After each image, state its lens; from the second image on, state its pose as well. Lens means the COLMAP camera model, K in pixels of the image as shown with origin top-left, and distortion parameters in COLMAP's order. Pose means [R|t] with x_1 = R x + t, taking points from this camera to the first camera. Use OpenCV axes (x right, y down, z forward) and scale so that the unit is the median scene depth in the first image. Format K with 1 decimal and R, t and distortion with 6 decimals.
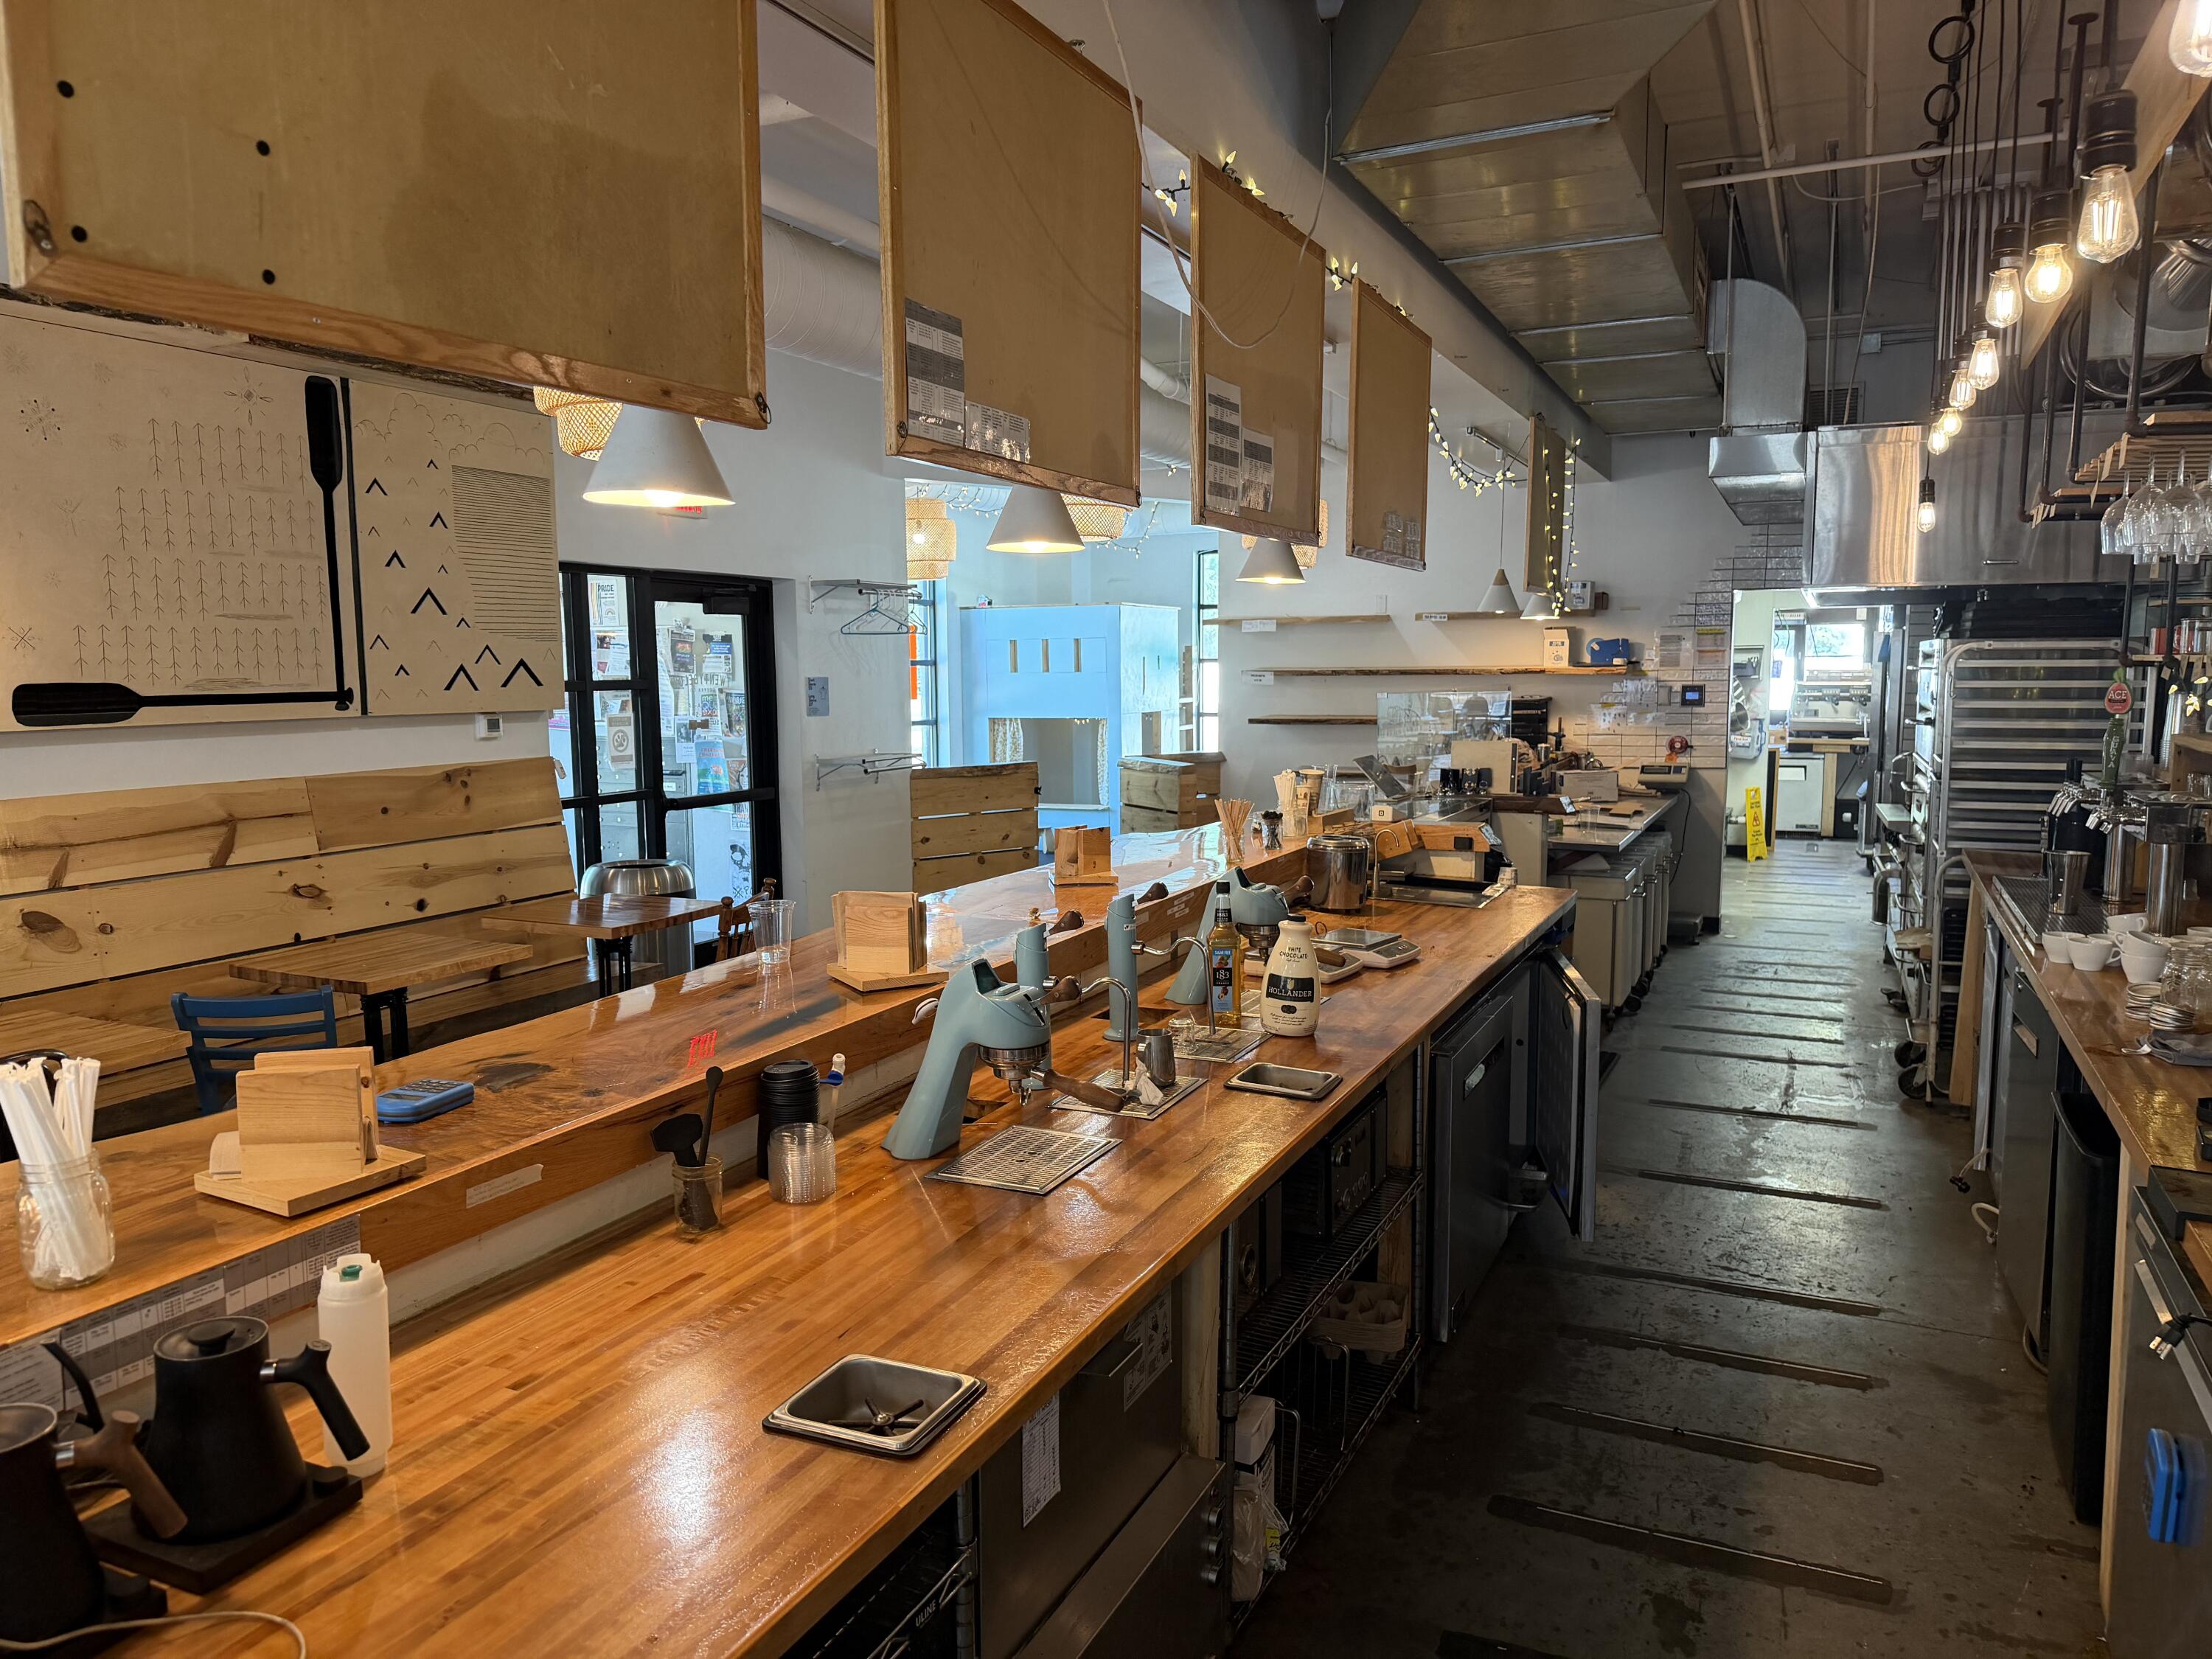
lens RADIAL K [[1567.0, 0, 1109.0], [0, 1567.0, 822.8], [0, 0, 1]] dist [0.056764, -0.087348]
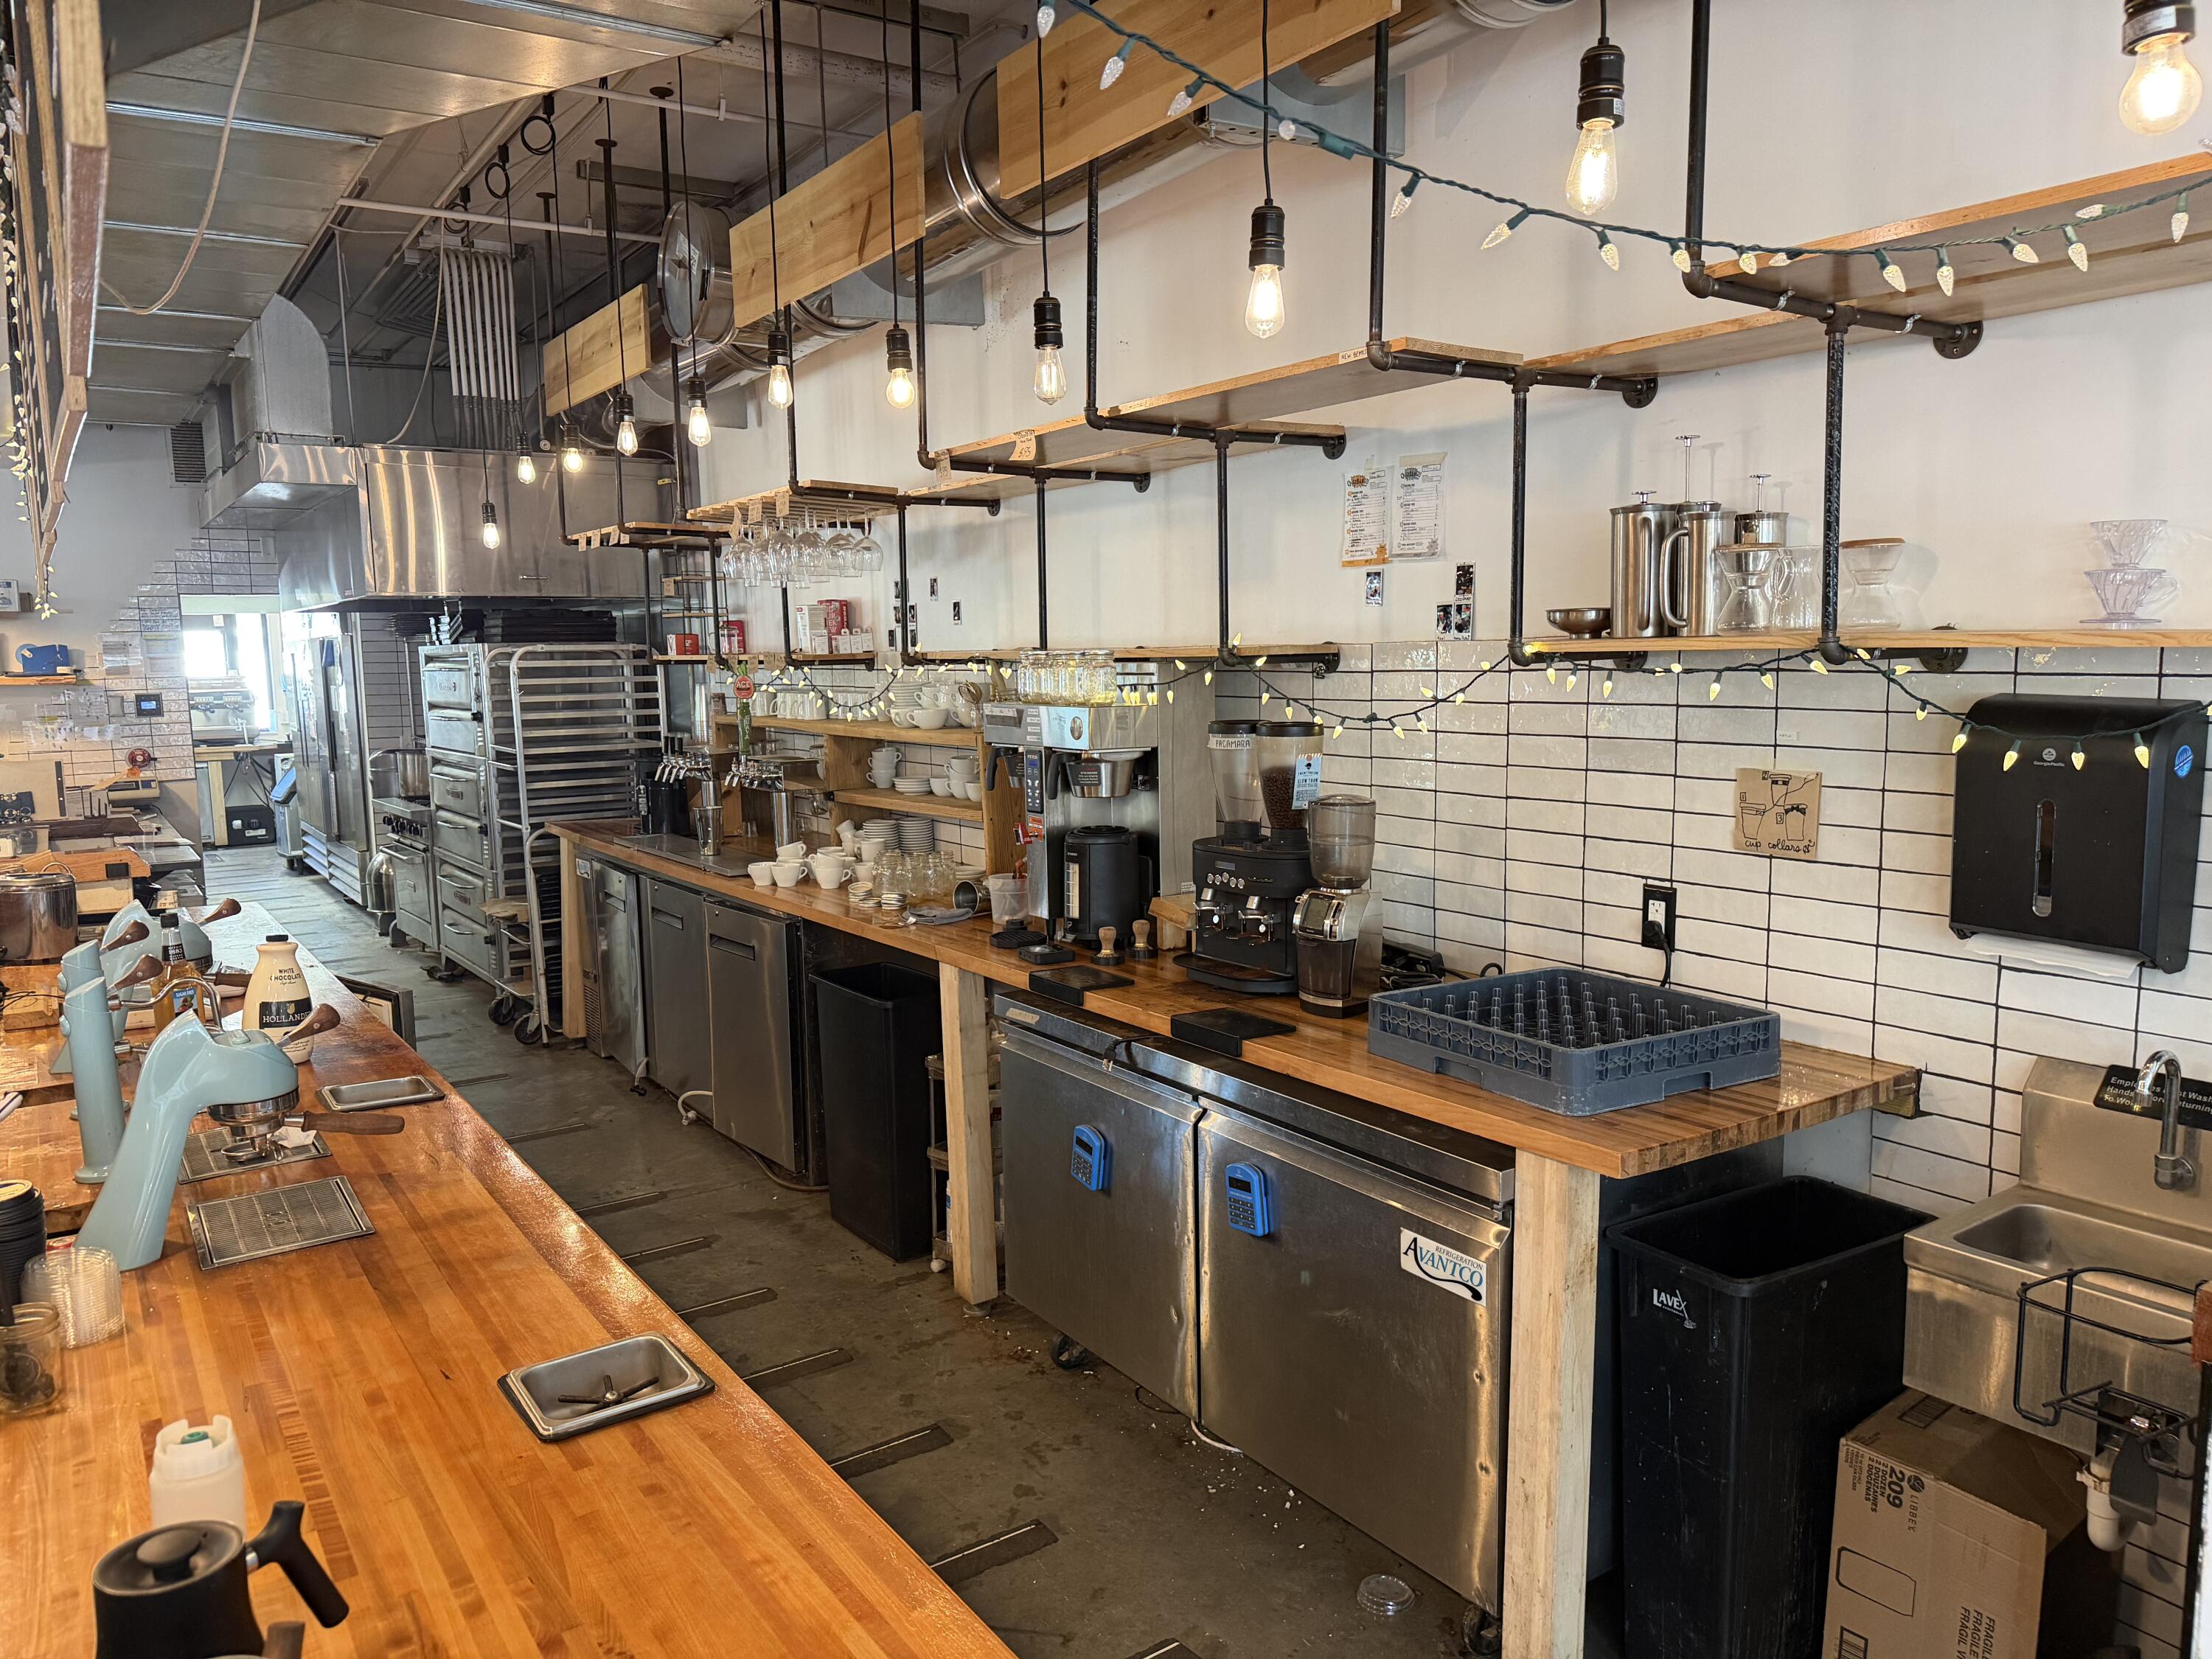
lens RADIAL K [[1543.1, 0, 1106.0], [0, 1543.1, 829.5], [0, 0, 1]] dist [0.062721, -0.075085]
pose [[0.507553, -0.106168, 0.855054, -0.208240], [0.106155, 0.992524, 0.060224, -0.003351], [-0.855056, 0.060202, 0.515029, 0.048688]]
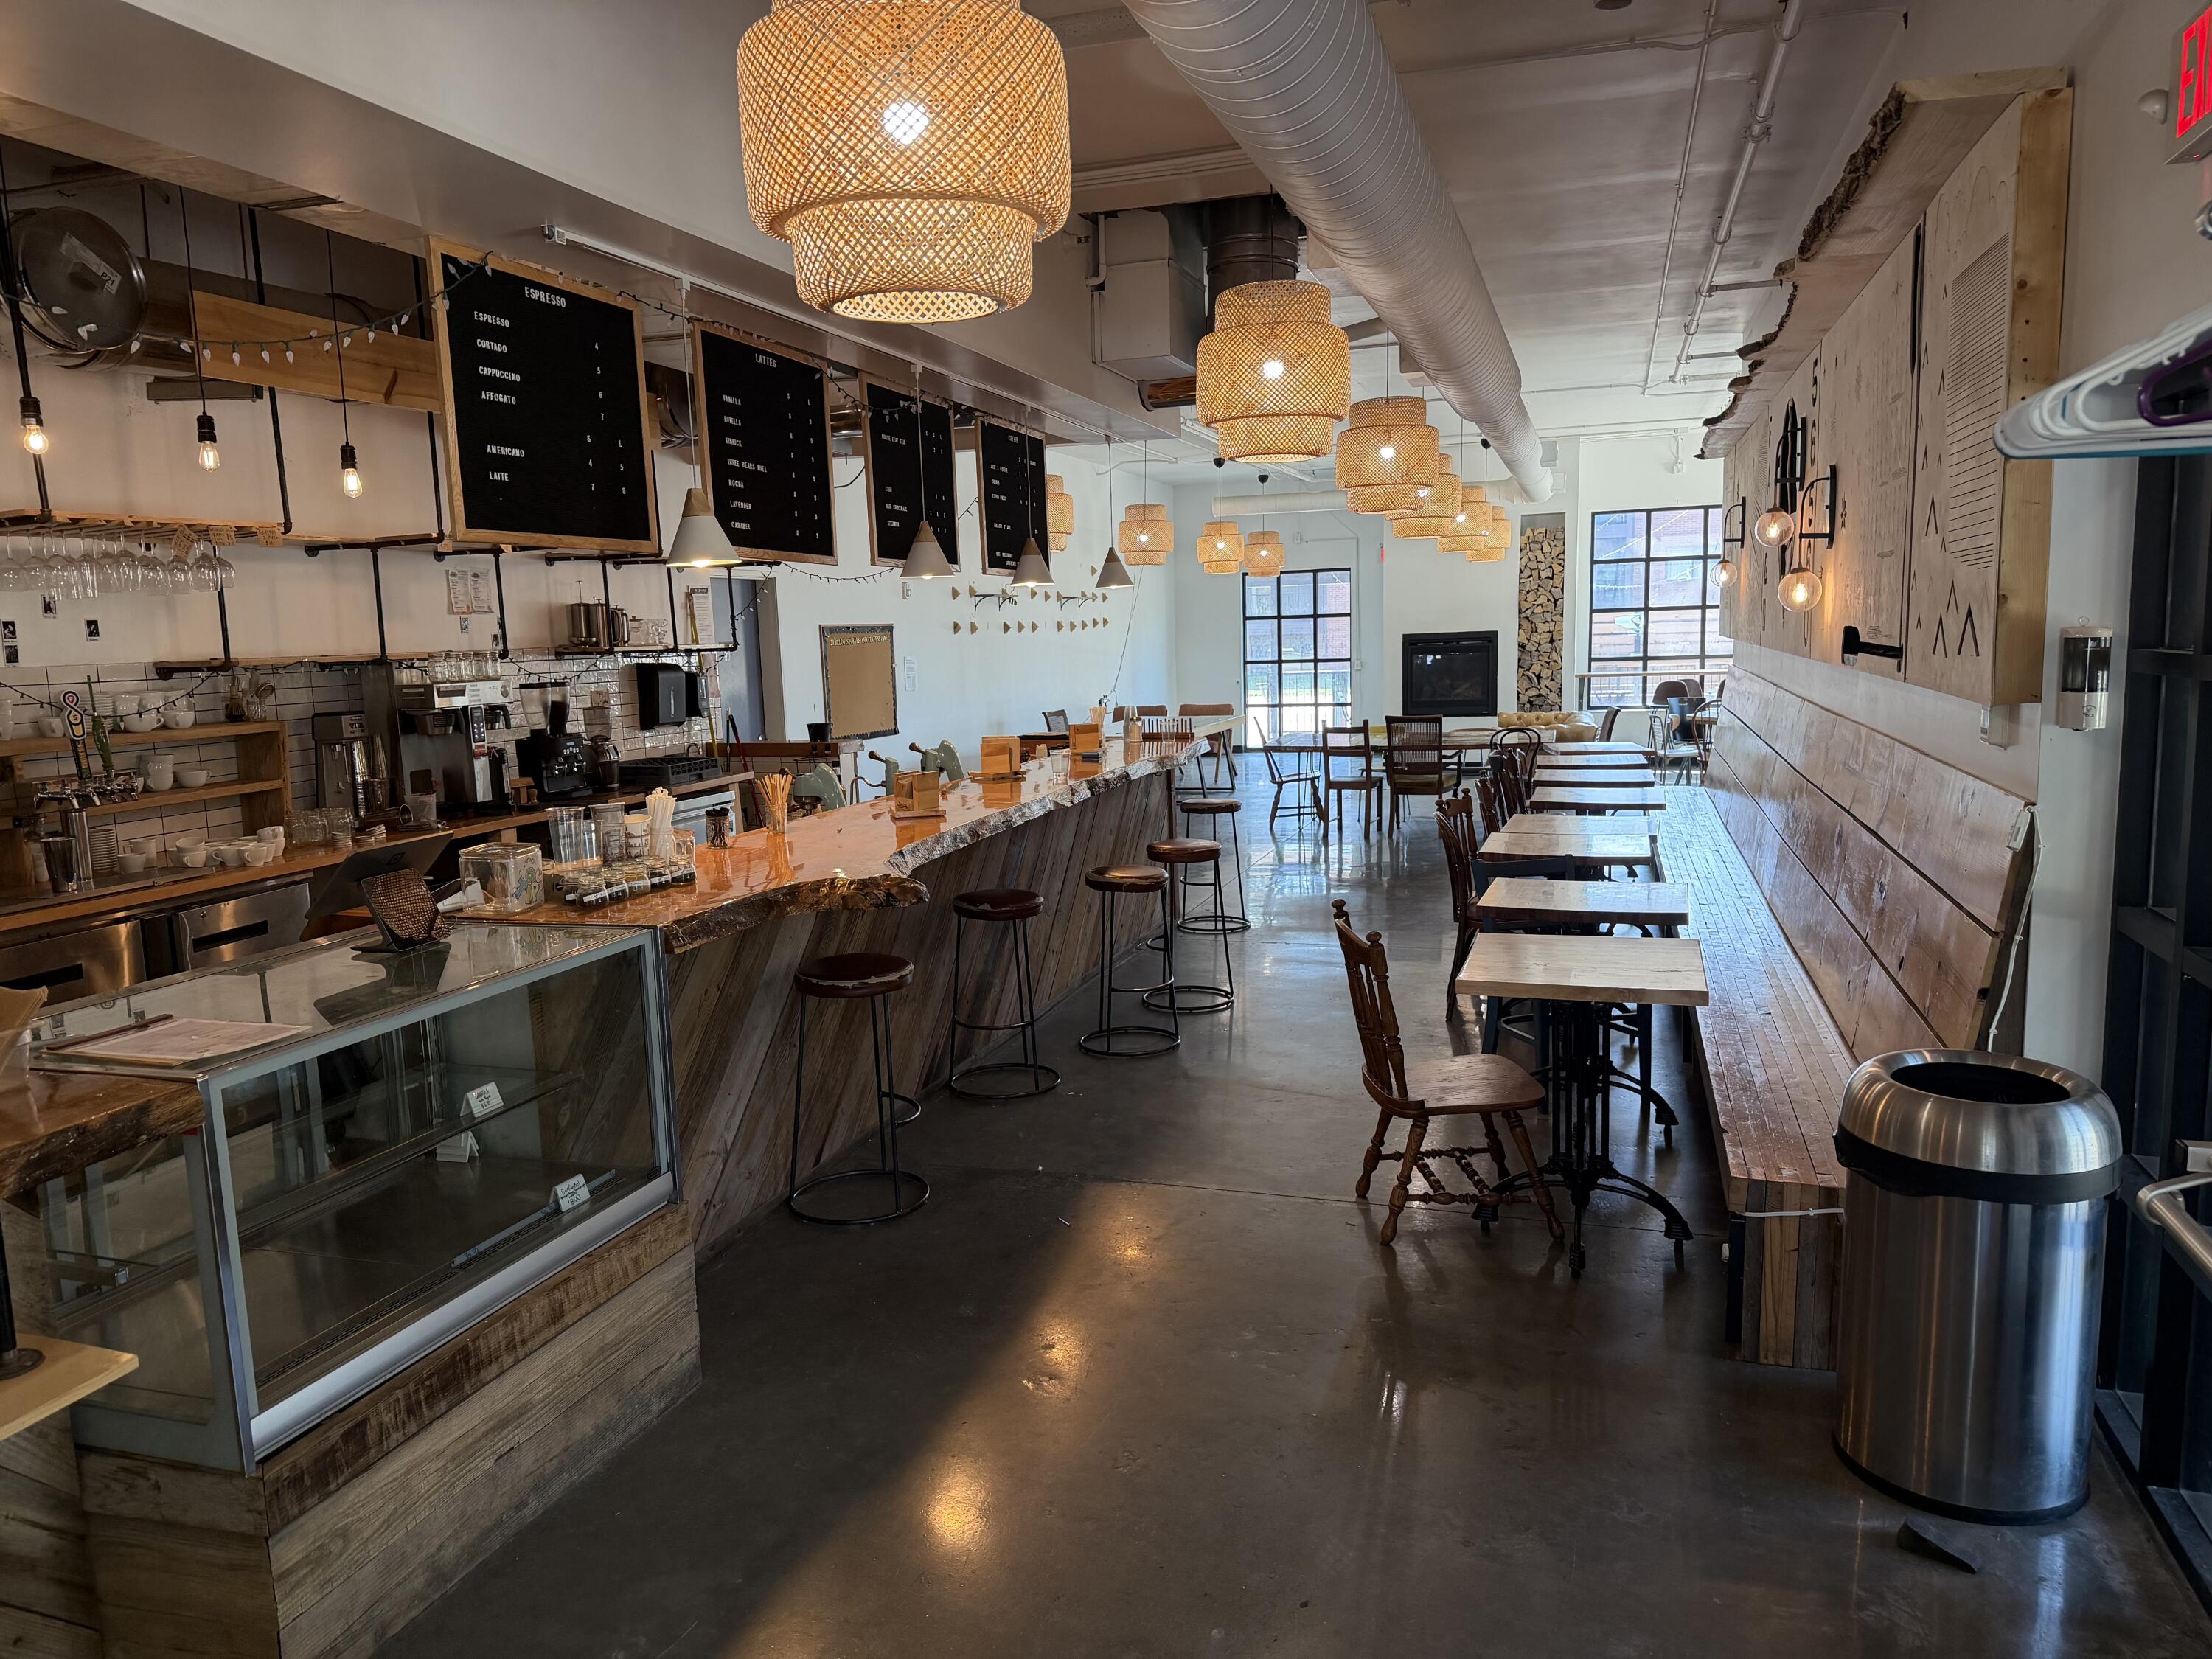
lens RADIAL K [[1543.1, 0, 1106.0], [0, 1543.1, 829.5], [0, 0, 1]] dist [0.062721, -0.075085]
pose [[-0.991961, 0.051747, -0.115479, -0.049438], [0.023317, 0.971685, 0.235125, -0.139732], [0.124376, 0.230542, -0.965081, 1.292445]]
